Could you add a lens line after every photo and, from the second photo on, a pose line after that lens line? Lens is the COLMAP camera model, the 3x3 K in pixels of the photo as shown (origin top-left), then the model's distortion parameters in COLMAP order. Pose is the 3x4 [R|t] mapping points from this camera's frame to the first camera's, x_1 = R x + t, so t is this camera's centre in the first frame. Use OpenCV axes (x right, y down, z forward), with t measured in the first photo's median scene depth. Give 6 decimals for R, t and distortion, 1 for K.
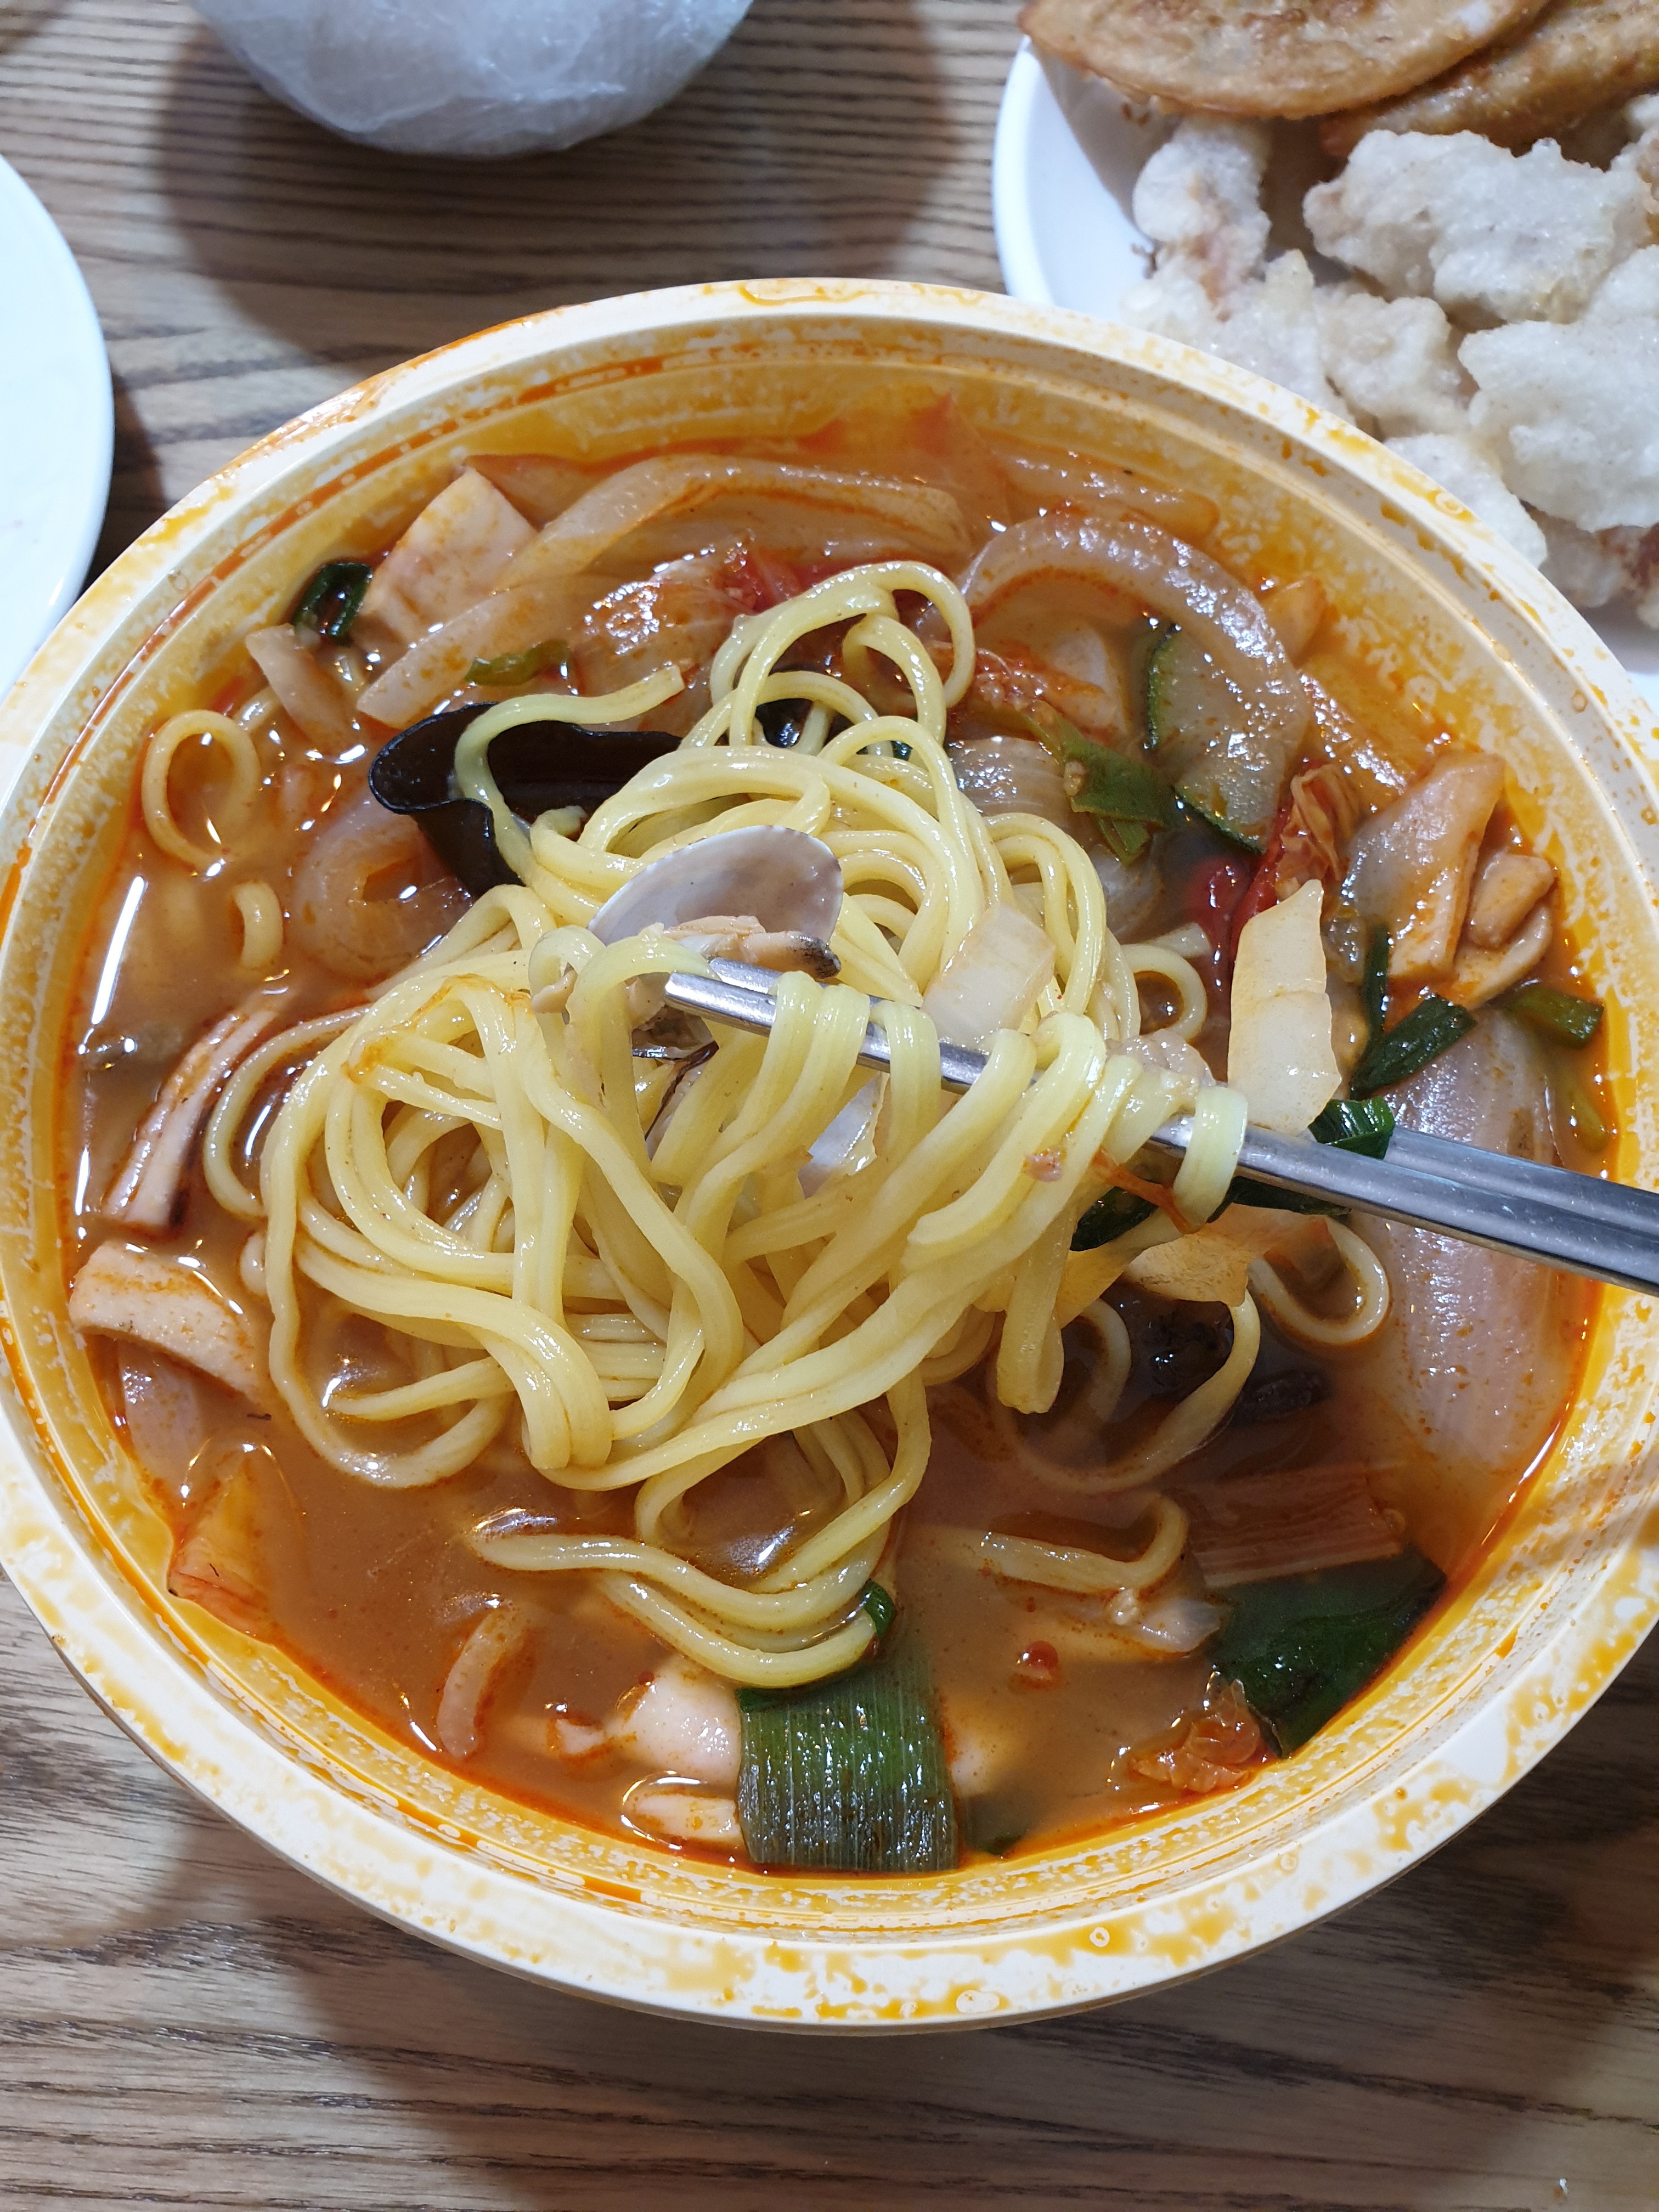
lens RADIAL K [[1669.8, 0, 823.1], [0, 1669.8, 1133.7], [0, 0, 1]] dist [0.019551, -0.036461]
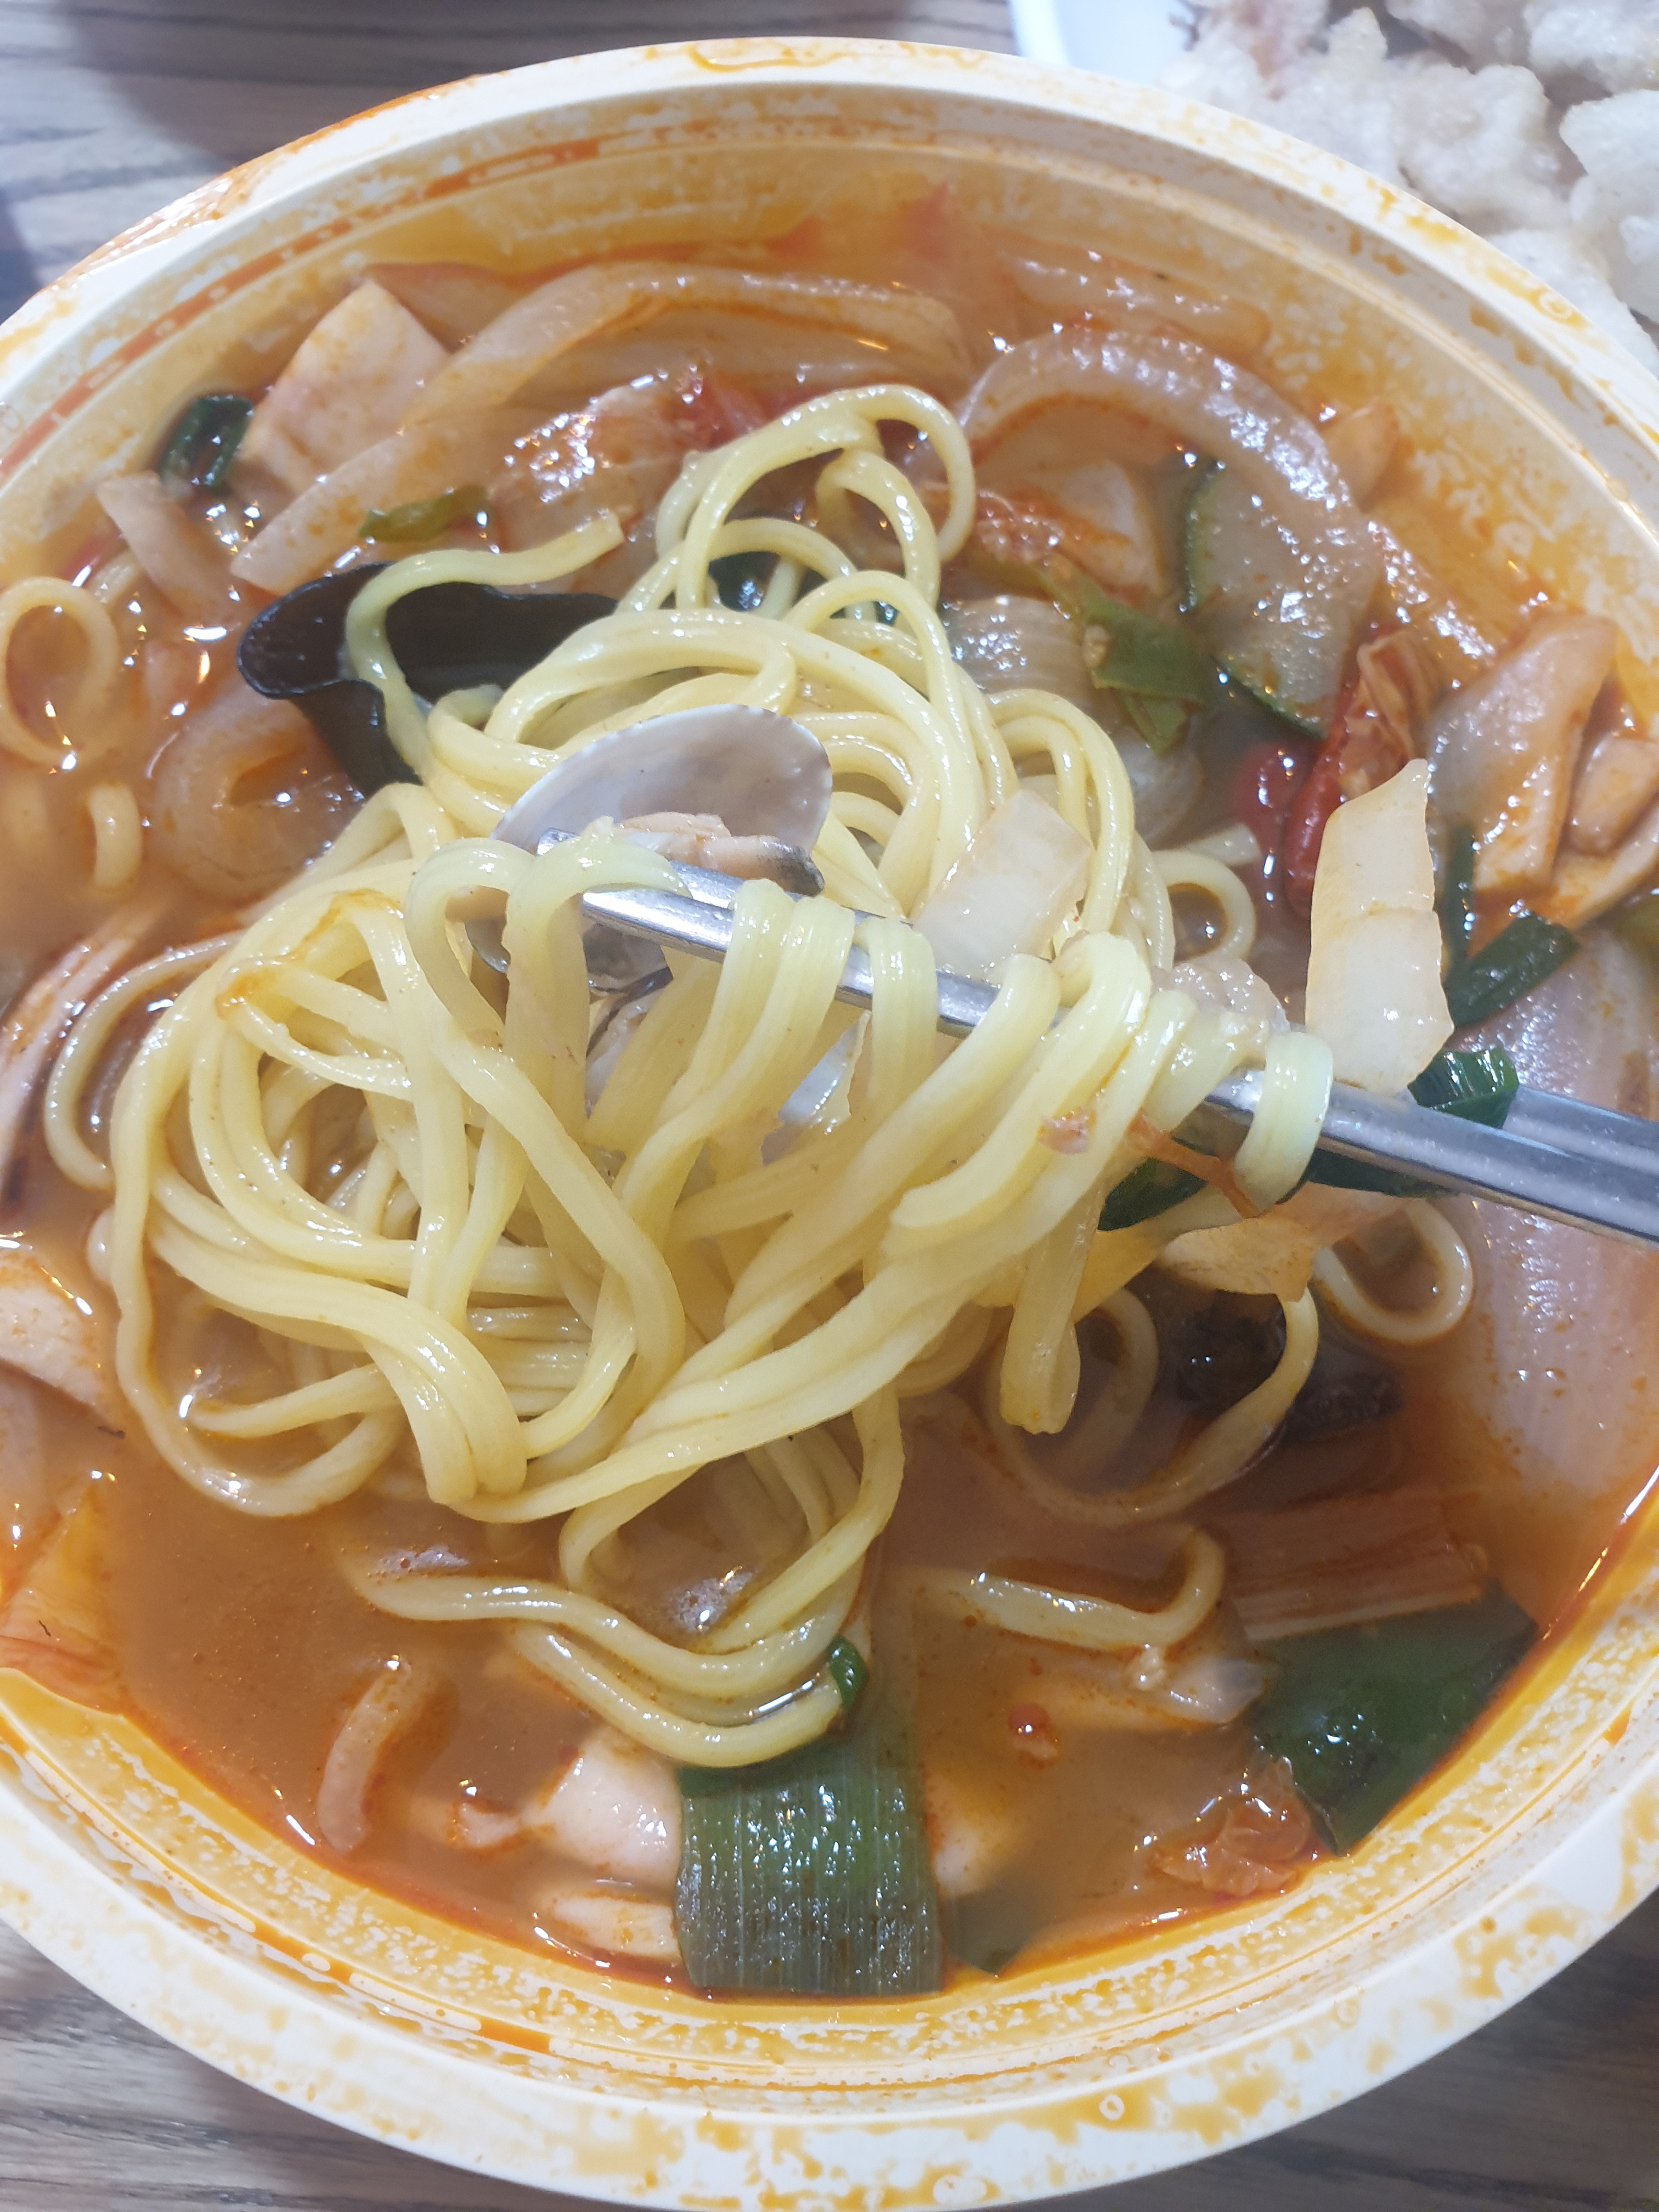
lens RADIAL K [[1704.4, 0, 829.5], [0, 1704.4, 1106.0], [0, 0, 1]] dist [-0.094548, 0.151976]
pose [[0.999879, -0.004085, -0.015006, 0.030868], [0.004910, 0.998453, 0.055388, -0.033667], [0.014756, -0.055455, 0.998352, 0.154285]]
